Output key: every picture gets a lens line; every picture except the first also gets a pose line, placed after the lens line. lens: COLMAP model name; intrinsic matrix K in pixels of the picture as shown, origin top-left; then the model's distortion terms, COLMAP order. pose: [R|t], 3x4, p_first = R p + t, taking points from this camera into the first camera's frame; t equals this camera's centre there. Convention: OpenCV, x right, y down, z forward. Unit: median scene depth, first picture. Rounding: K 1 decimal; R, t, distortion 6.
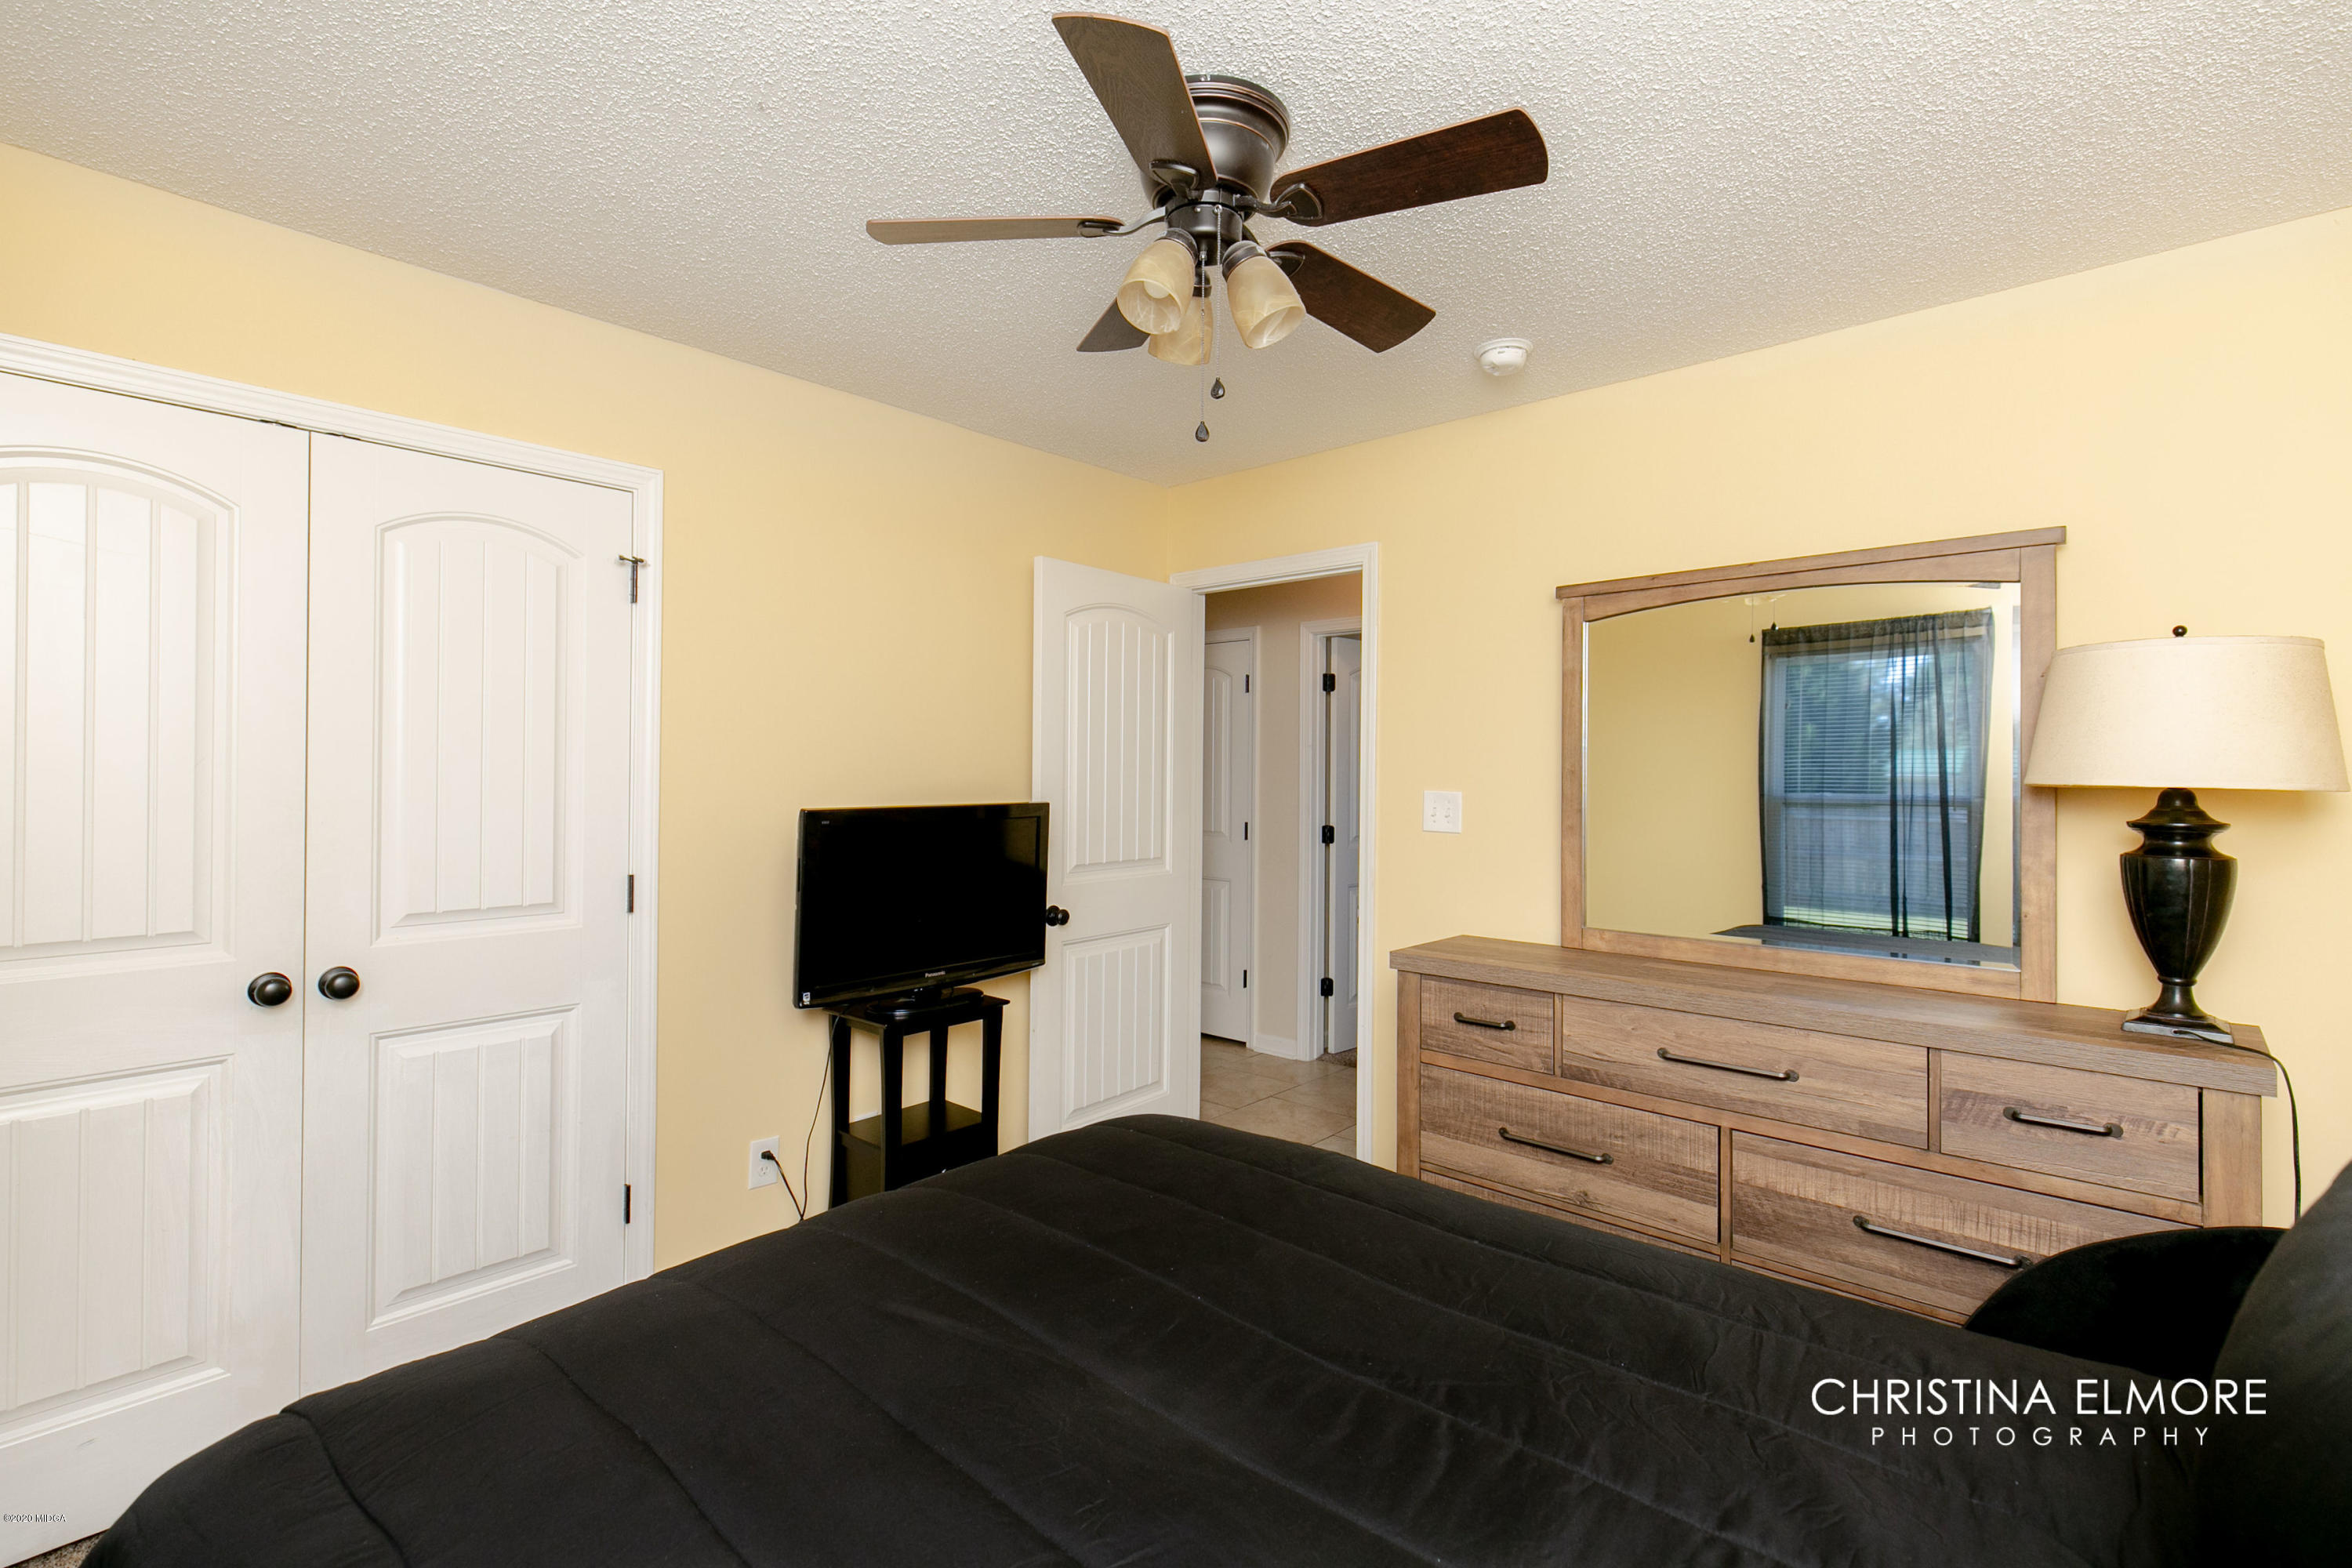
lens RADIAL K [[1053.9, 0, 1174.7], [0, 1053.9, 767.4], [0, 0, 1]] dist [0.000460, -0.000112]
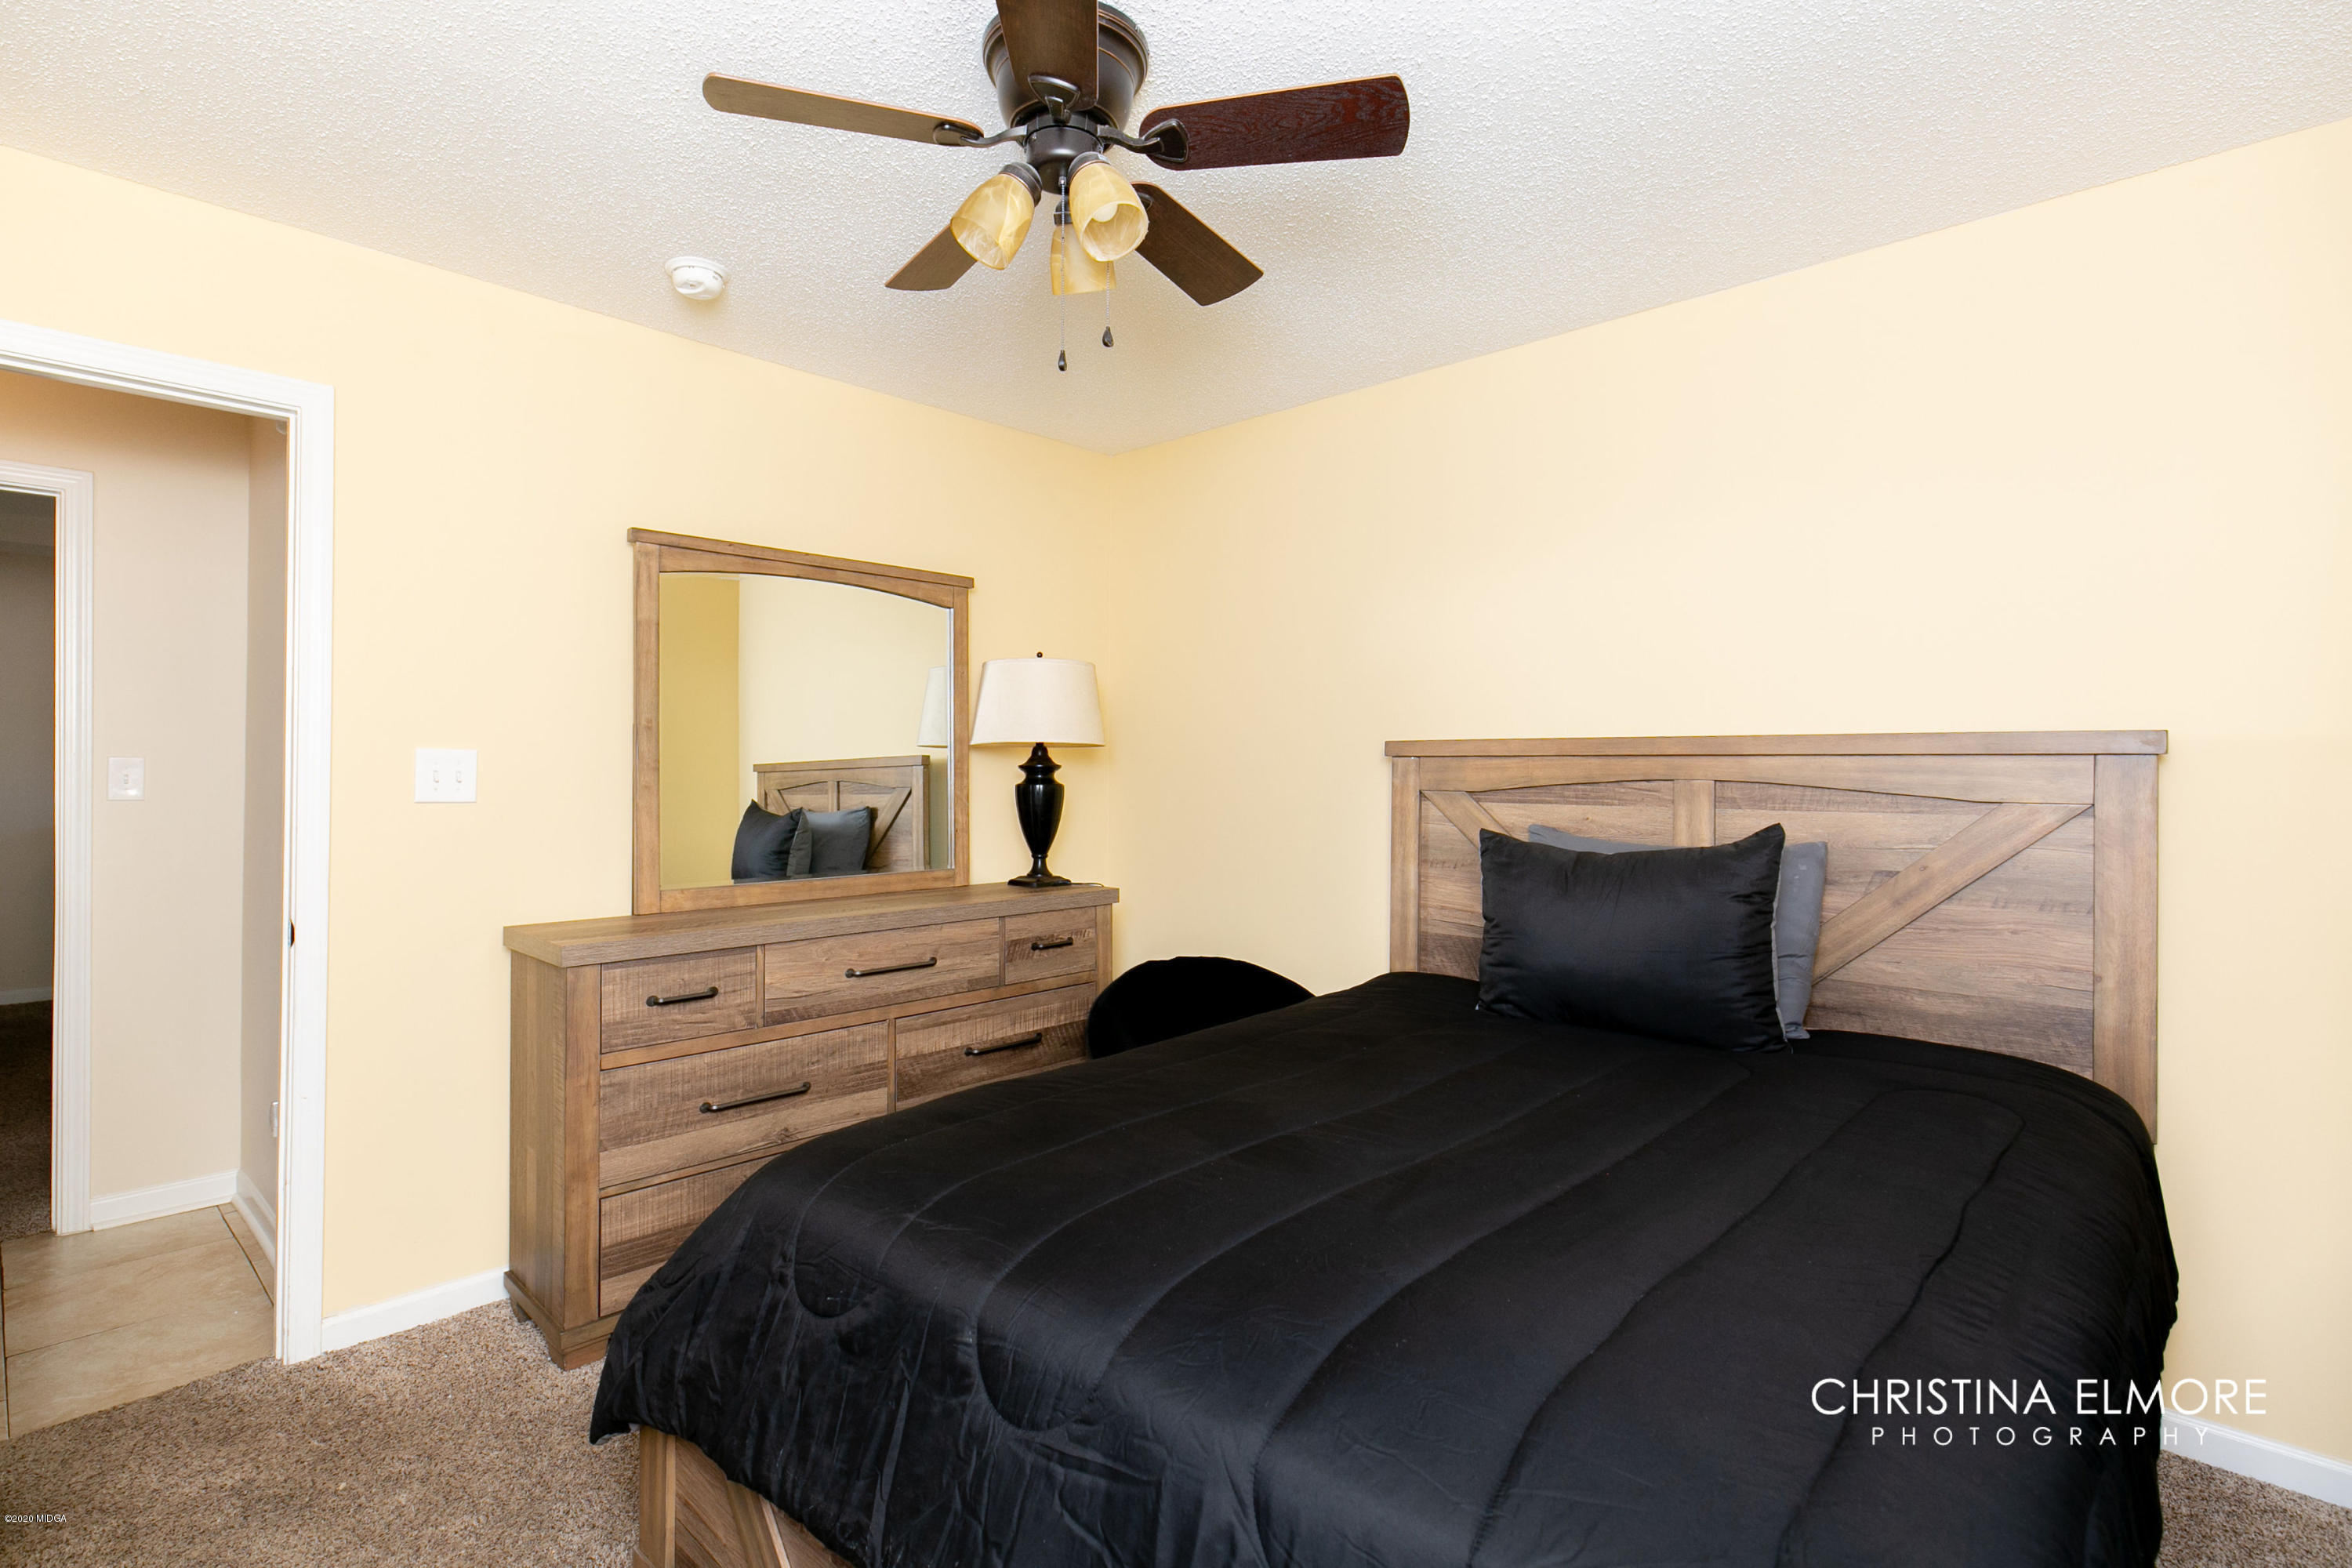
lens RADIAL K [[1053.9, 0, 1174.7], [0, 1053.9, 767.4], [0, 0, 1]] dist [0.000460, -0.000112]
pose [[0.065577, -0.005920, 0.997830, -0.645783], [-0.003292, 0.999976, 0.006149, 0.038336], [-0.997842, -0.003688, 0.065556, 0.563846]]
